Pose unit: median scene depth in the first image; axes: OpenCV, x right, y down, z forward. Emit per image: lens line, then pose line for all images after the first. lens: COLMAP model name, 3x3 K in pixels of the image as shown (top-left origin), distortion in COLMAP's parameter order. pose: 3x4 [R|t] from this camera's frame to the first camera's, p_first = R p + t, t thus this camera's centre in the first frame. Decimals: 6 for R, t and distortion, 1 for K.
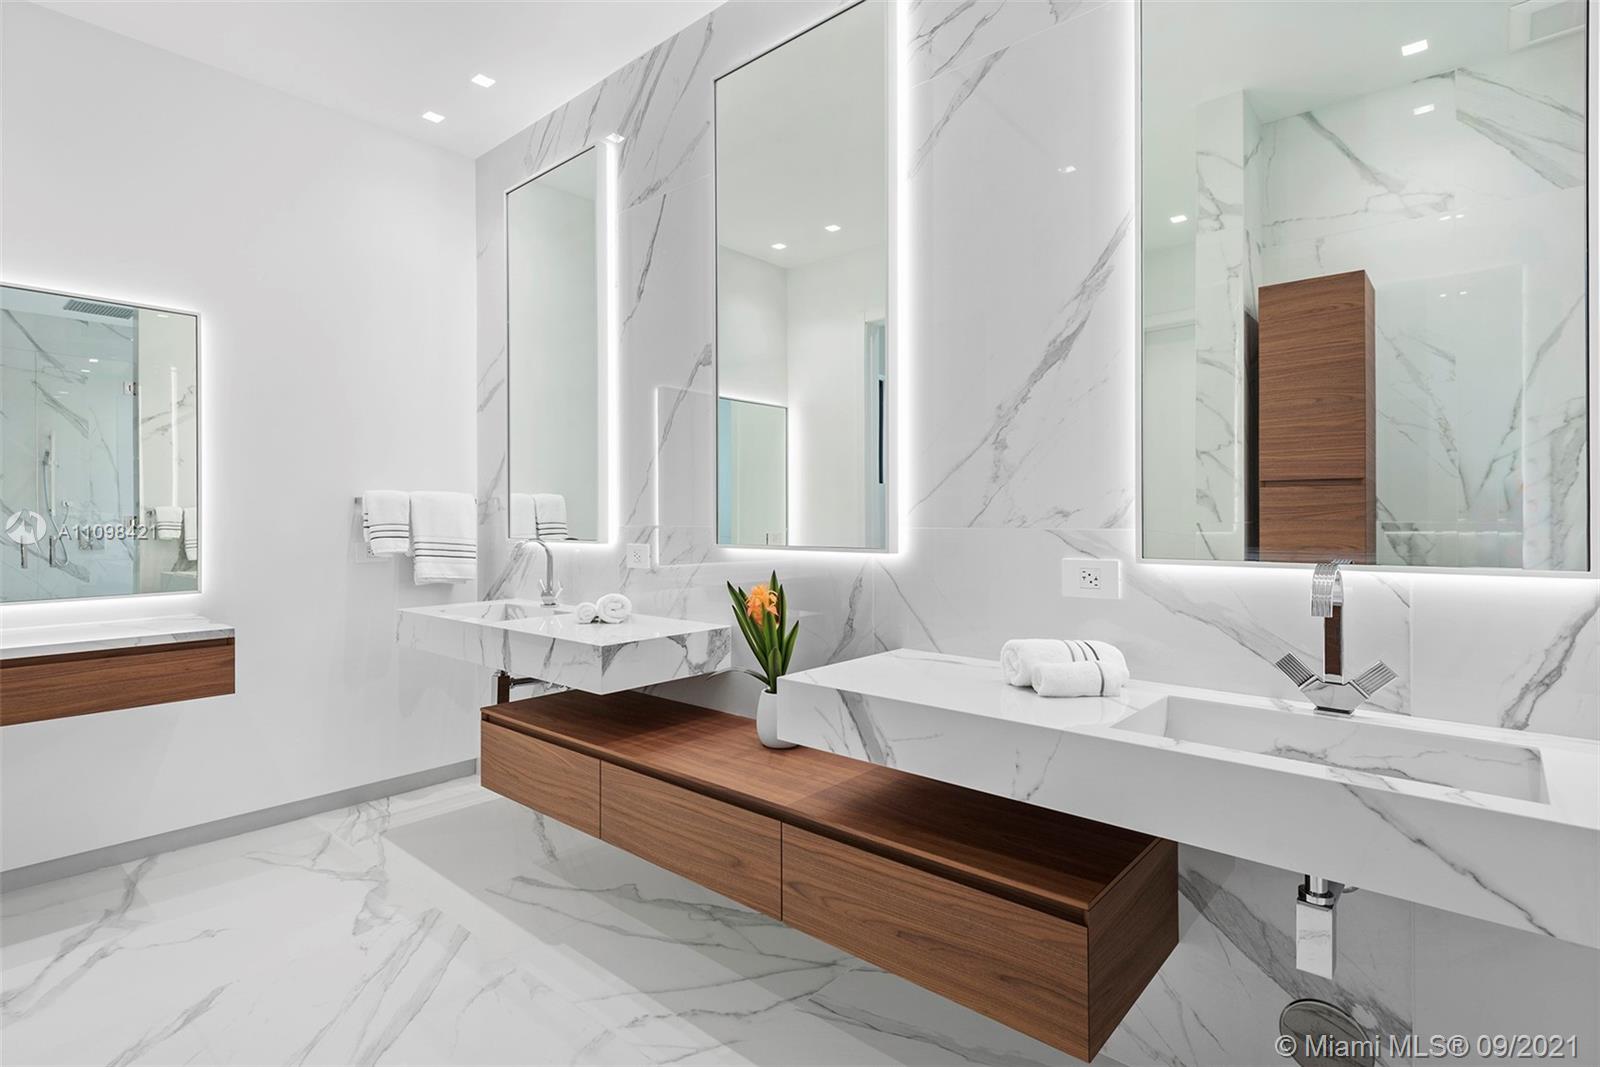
lens RADIAL K [[791.5, 0, 798.4], [0, 791.5, 517.0], [0, 0, 1]] dist [0.004627, 0.000101]
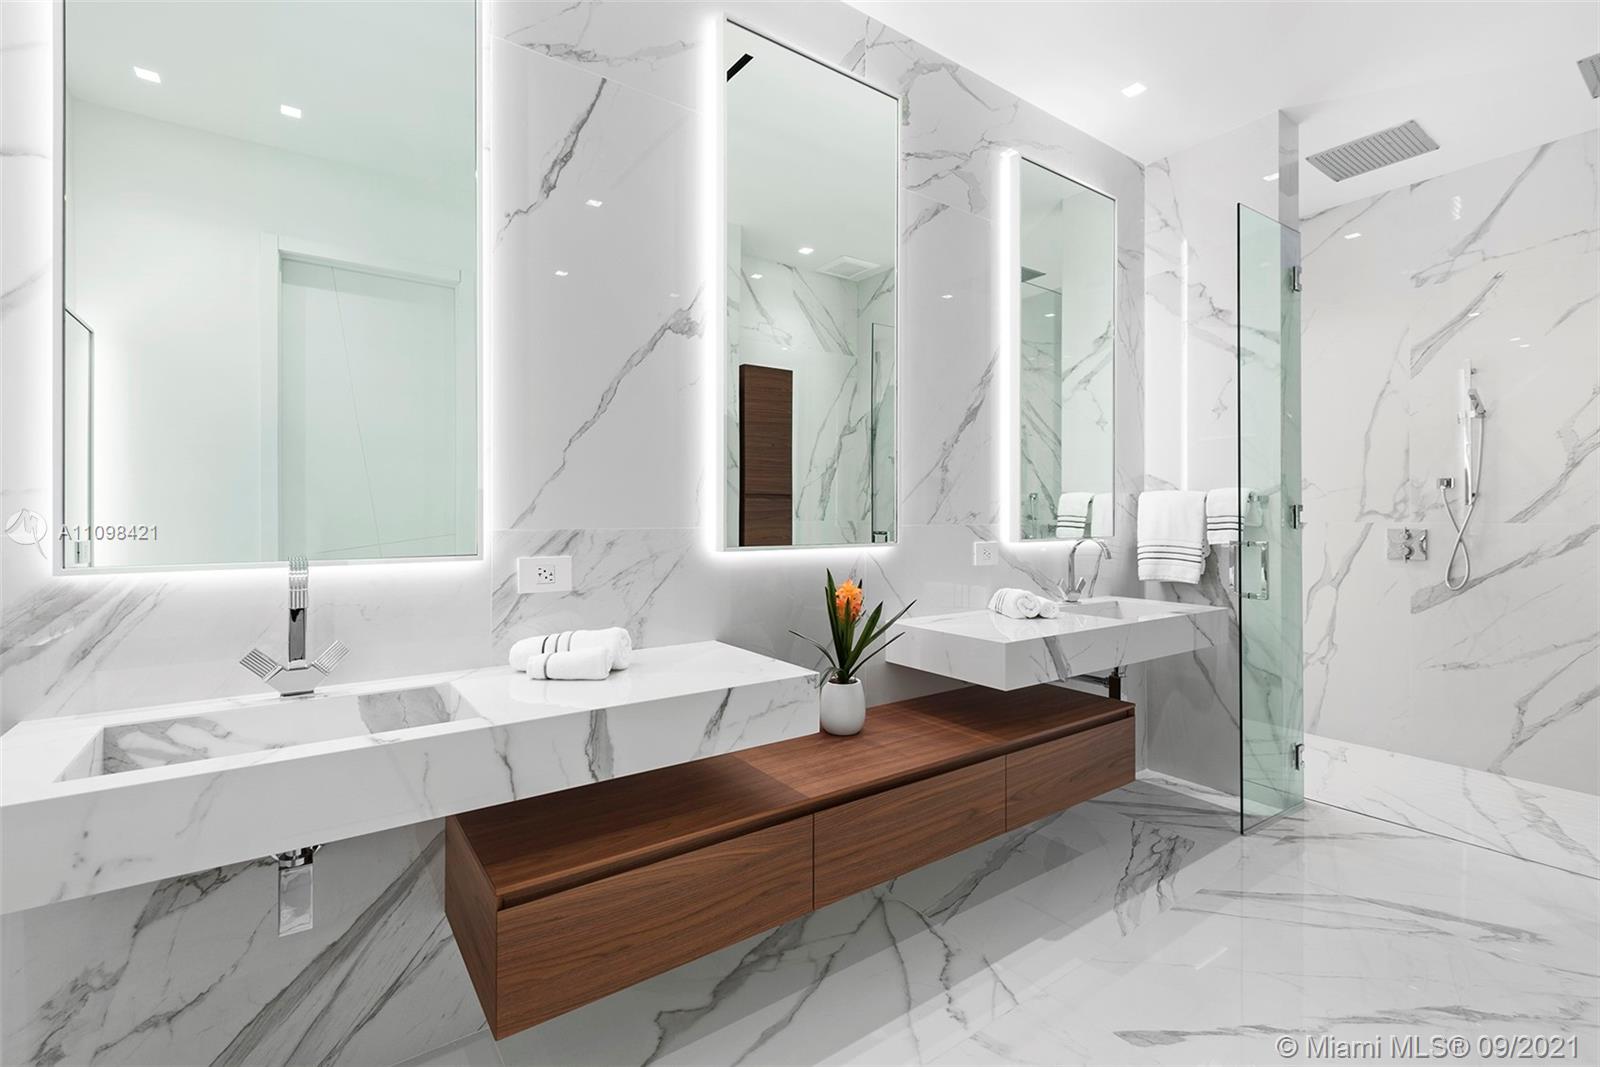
lens RADIAL K [[702.8, 0, 798.4], [0, 702.8, 515.6], [0, 0, 1]] dist [0.002700, 0.000054]
pose [[0.226500, 0.003524, 0.974005, -0.945296], [-0.001408, 0.999994, -0.003290, 0.001261], [-0.974010, -0.000626, 0.226504, 0.836567]]
